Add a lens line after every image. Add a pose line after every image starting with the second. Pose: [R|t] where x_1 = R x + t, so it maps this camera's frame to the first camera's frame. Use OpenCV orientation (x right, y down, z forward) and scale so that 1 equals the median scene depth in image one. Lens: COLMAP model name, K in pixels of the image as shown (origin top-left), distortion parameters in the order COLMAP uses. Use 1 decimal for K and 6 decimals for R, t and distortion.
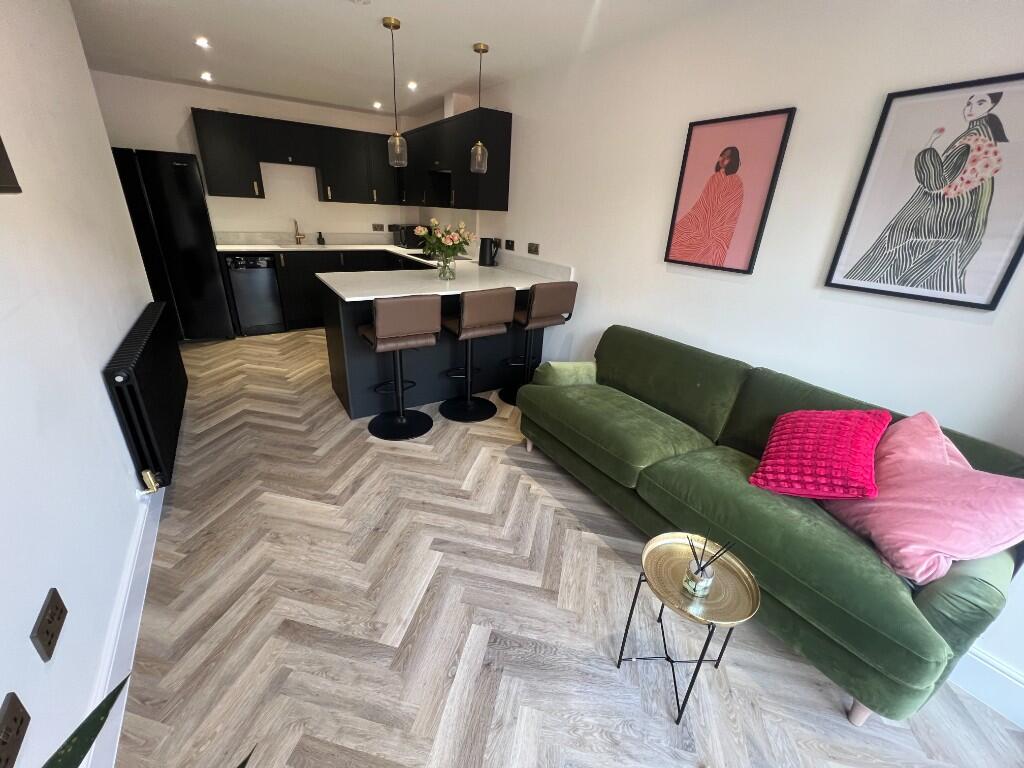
lens RADIAL K [[410.3, 0, 507.3], [0, 410.3, 383.4], [0, 0, 1]] dist [-0.001936, 0.000168]
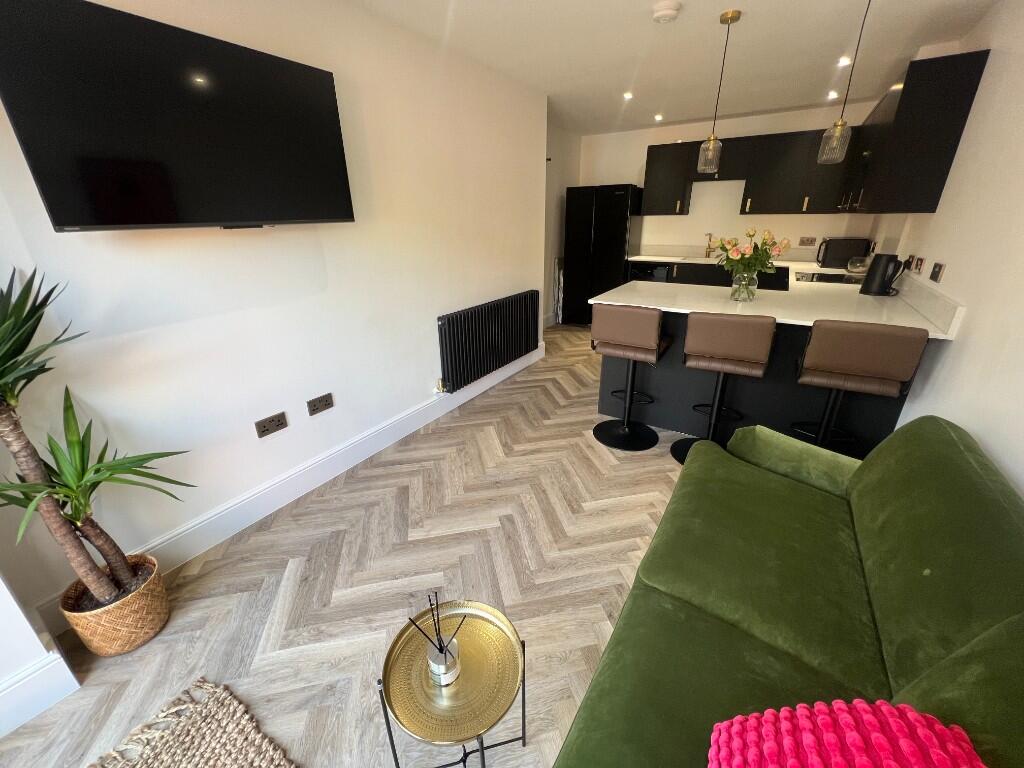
lens RADIAL K [[410.3, 0, 508.5], [0, 410.3, 382.8], [0, 0, 1]] dist [-0.001936, 0.000168]
pose [[0.416878, 0.291024, -0.861115, 0.522090], [-0.324105, 0.932682, 0.158307, -0.097640], [0.849217, 0.213097, 0.483136, 0.300684]]
